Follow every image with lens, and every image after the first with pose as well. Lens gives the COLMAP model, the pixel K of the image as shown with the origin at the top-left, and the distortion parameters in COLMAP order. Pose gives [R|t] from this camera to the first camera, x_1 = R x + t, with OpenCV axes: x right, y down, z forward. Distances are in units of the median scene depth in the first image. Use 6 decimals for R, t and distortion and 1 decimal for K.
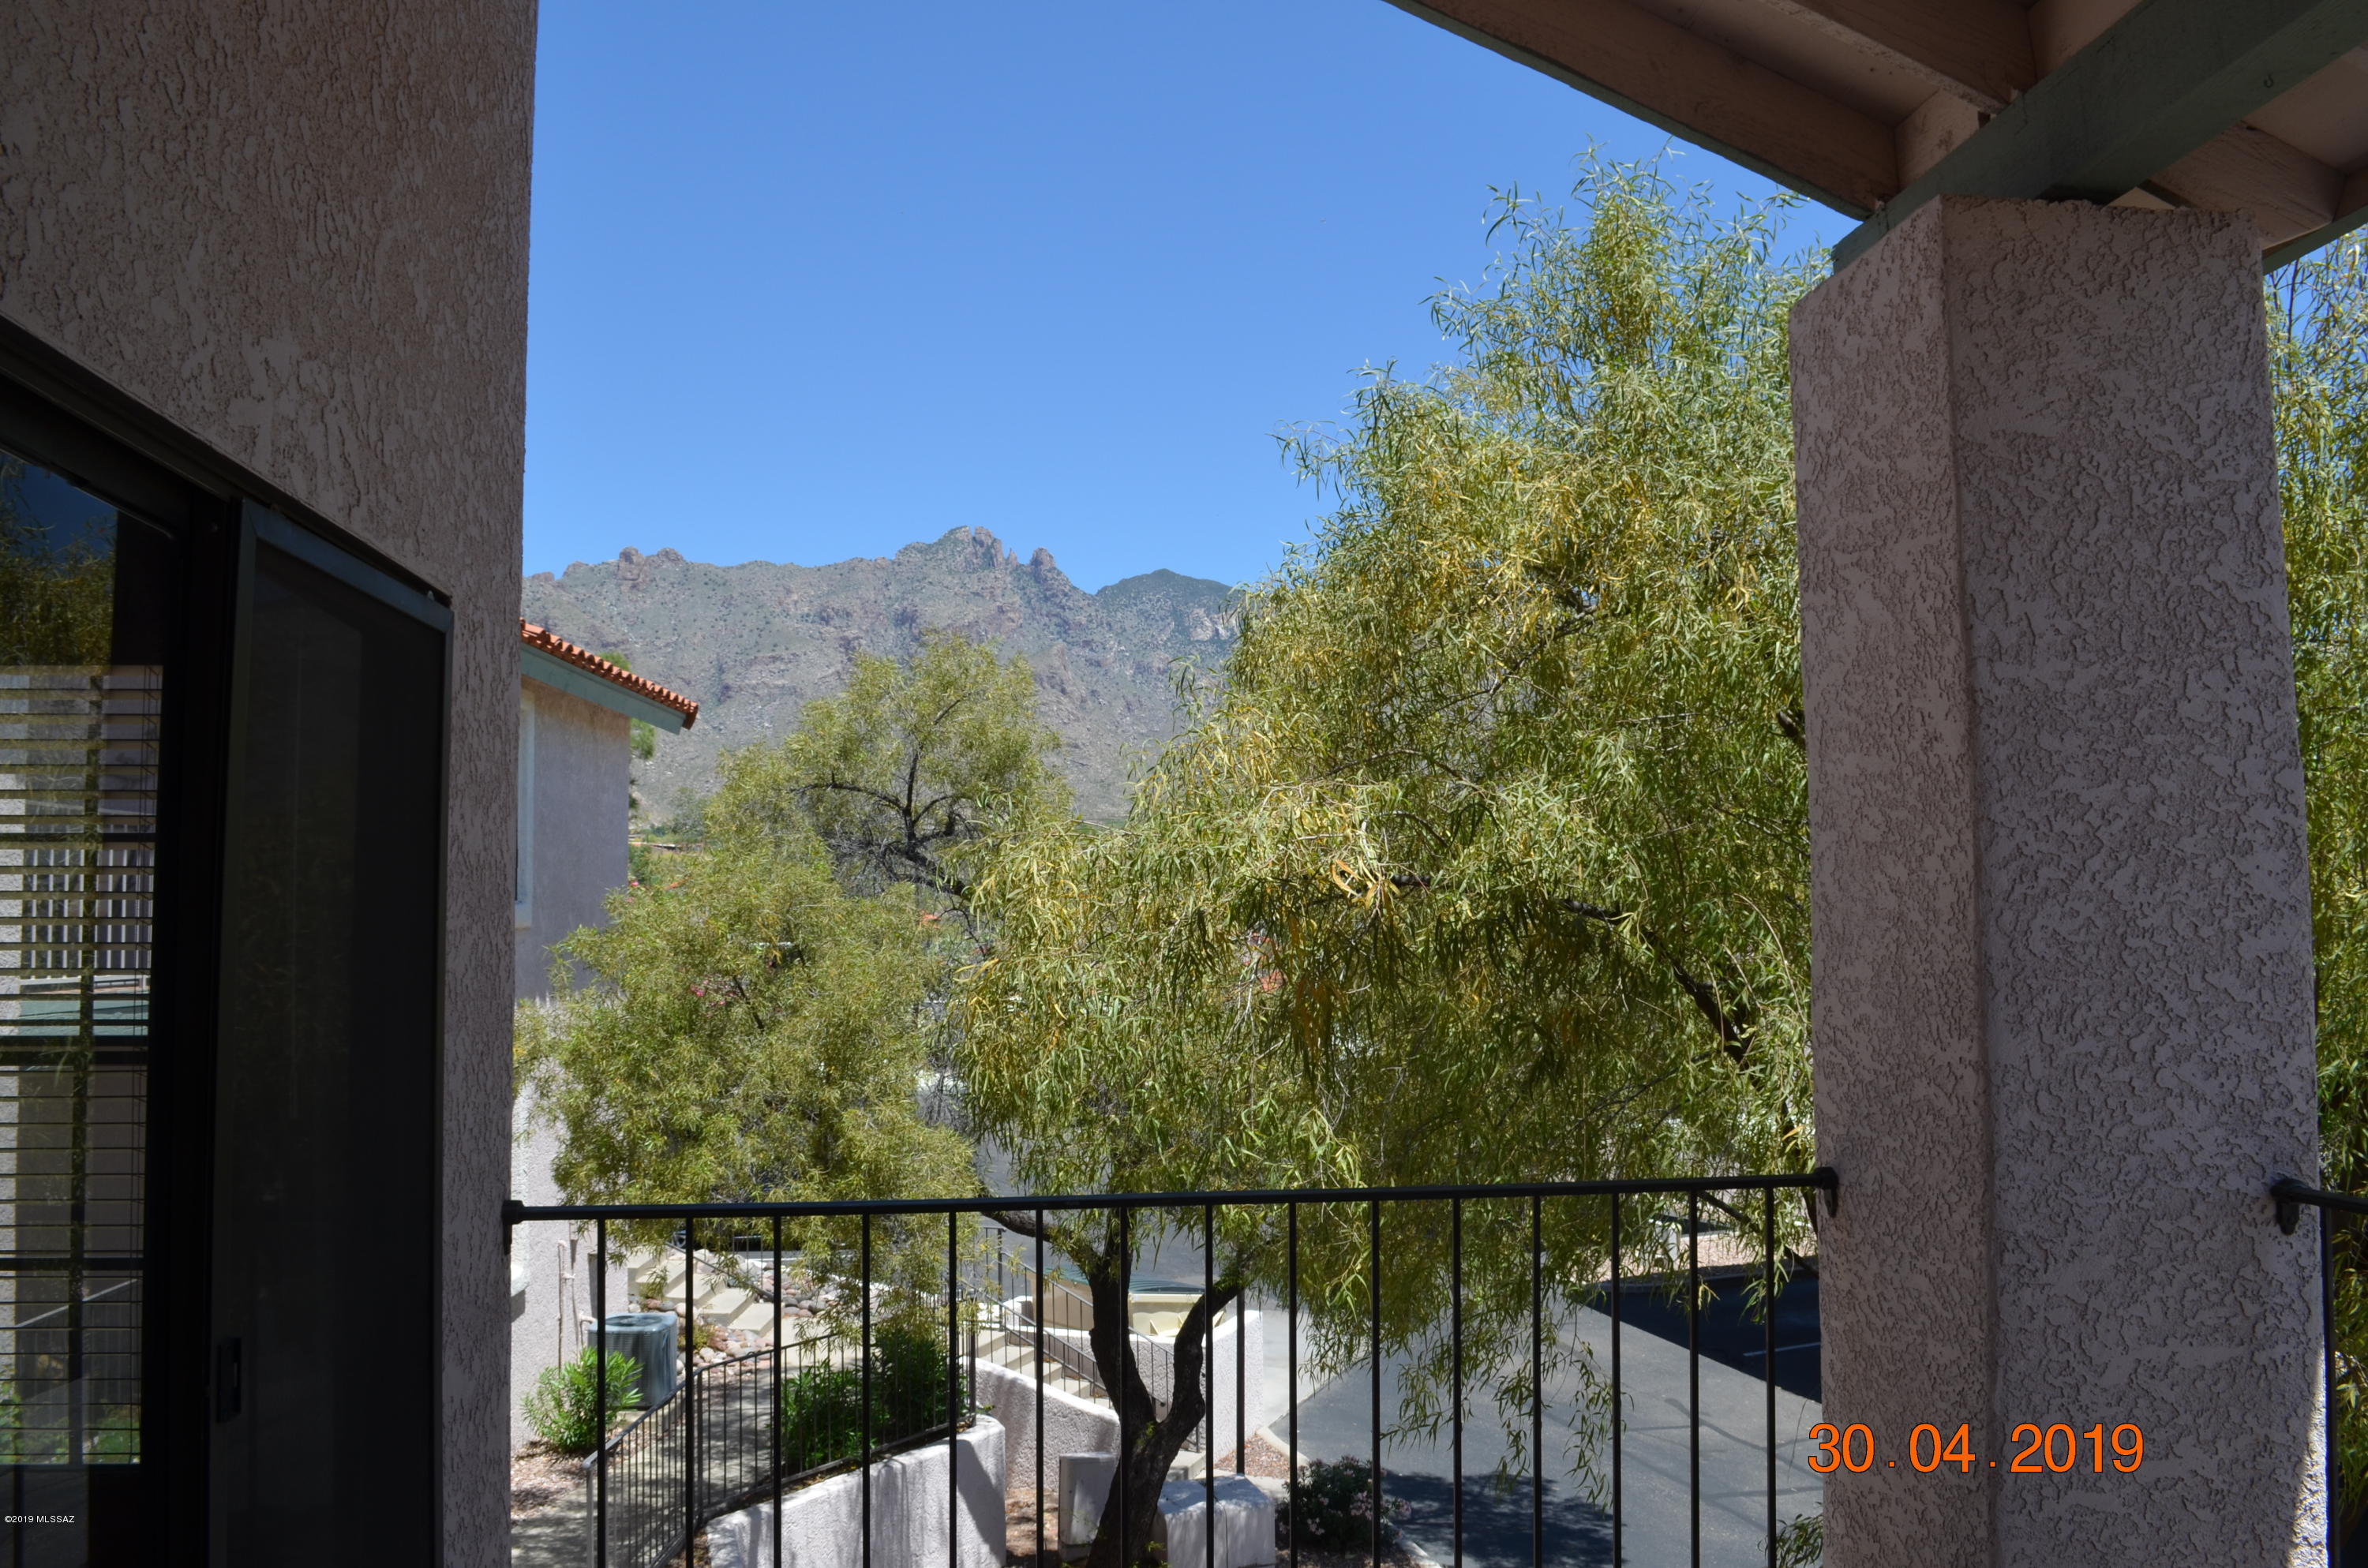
lens RADIAL K [[1850.7, 0, 1189.9], [0, 1850.7, 781.7], [0, 0, 1]] dist [-0.093285, 0.018074]
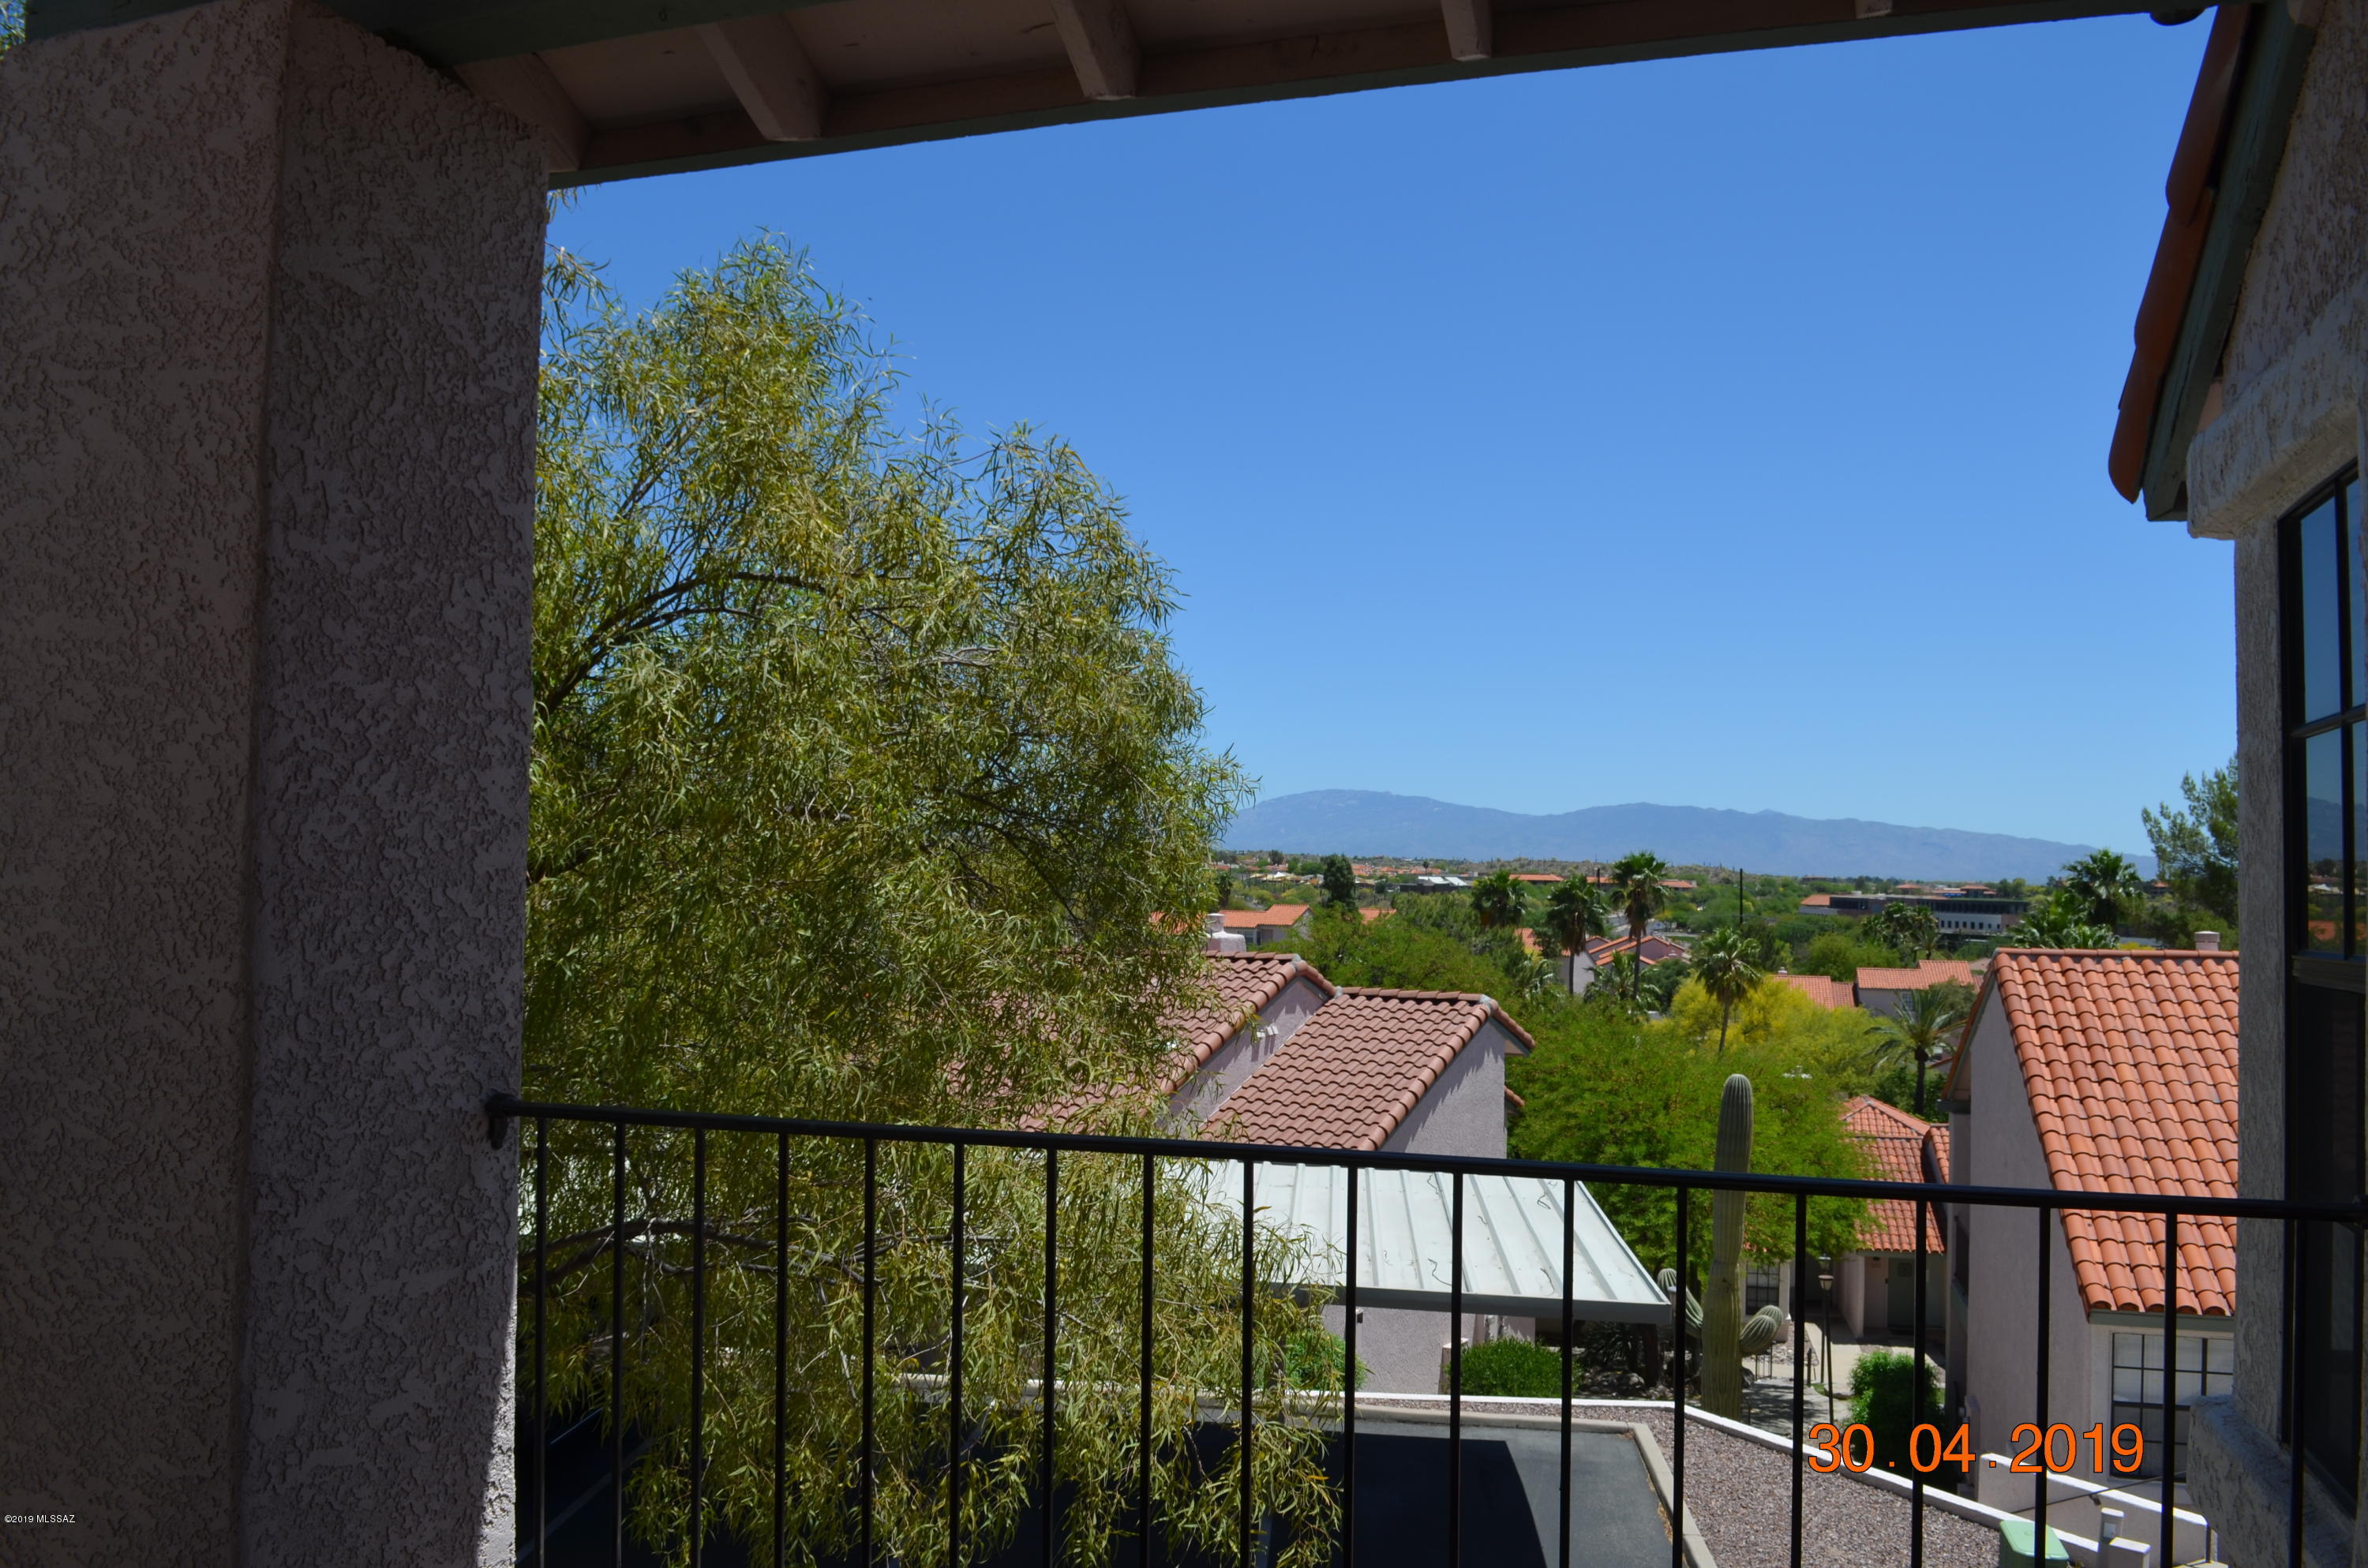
lens RADIAL K [[1850.7, 0, 1186.3], [0, 1850.7, 787.8], [0, 0, 1]] dist [-0.093285, 0.018074]
pose [[0.409010, 0.057712, 0.910703, -0.167486], [-0.089291, 0.995740, -0.022999, 0.039614], [-0.908151, -0.071911, 0.412421, 0.234193]]
